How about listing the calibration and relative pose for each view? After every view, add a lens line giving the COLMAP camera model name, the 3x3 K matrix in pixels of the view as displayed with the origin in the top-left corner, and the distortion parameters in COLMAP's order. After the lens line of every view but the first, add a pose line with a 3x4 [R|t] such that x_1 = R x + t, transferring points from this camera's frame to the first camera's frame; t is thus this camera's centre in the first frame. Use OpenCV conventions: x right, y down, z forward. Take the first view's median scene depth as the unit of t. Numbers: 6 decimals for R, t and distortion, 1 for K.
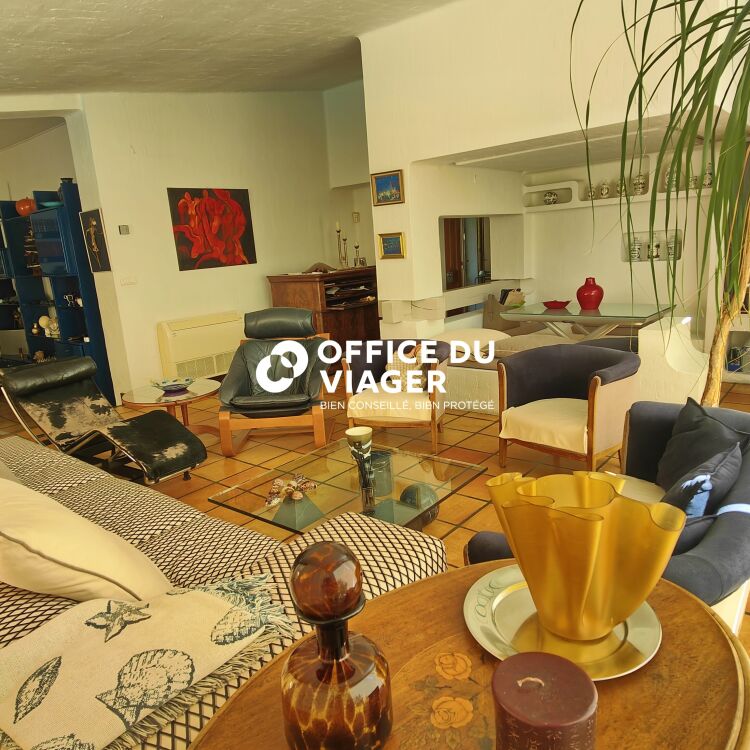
lens RADIAL K [[580.9, 0, 375.0], [0, 580.9, 375.0], [0, 0, 1]] dist [0.053349, -0.050156]
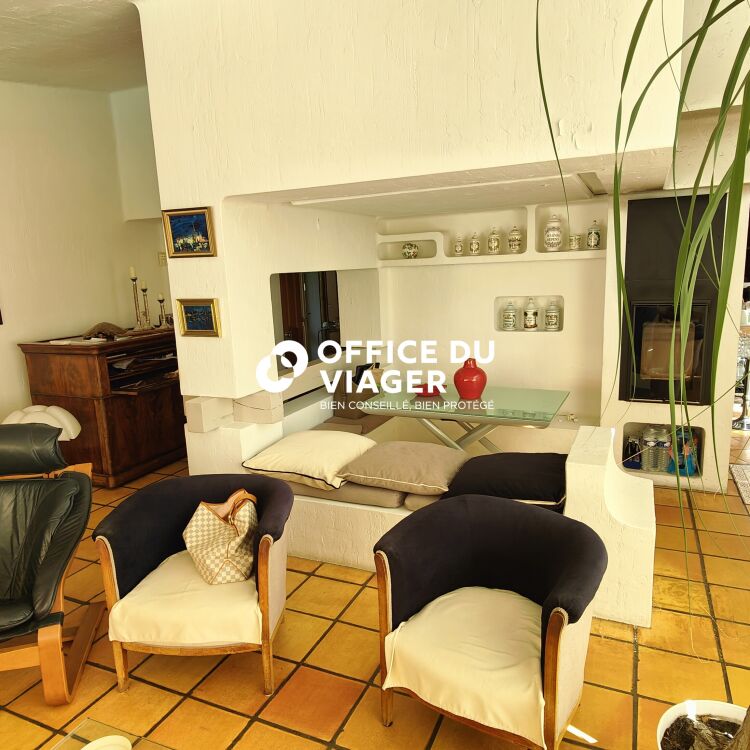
lens RADIAL K [[580.9, 0, 375.0], [0, 580.9, 375.0], [0, 0, 1]] dist [0.053349, -0.050156]
pose [[0.963052, -0.020714, 0.268518, 0.041141], [0.033676, 0.998474, -0.043757, -0.118222], [-0.267202, 0.051183, 0.962280, 0.301993]]
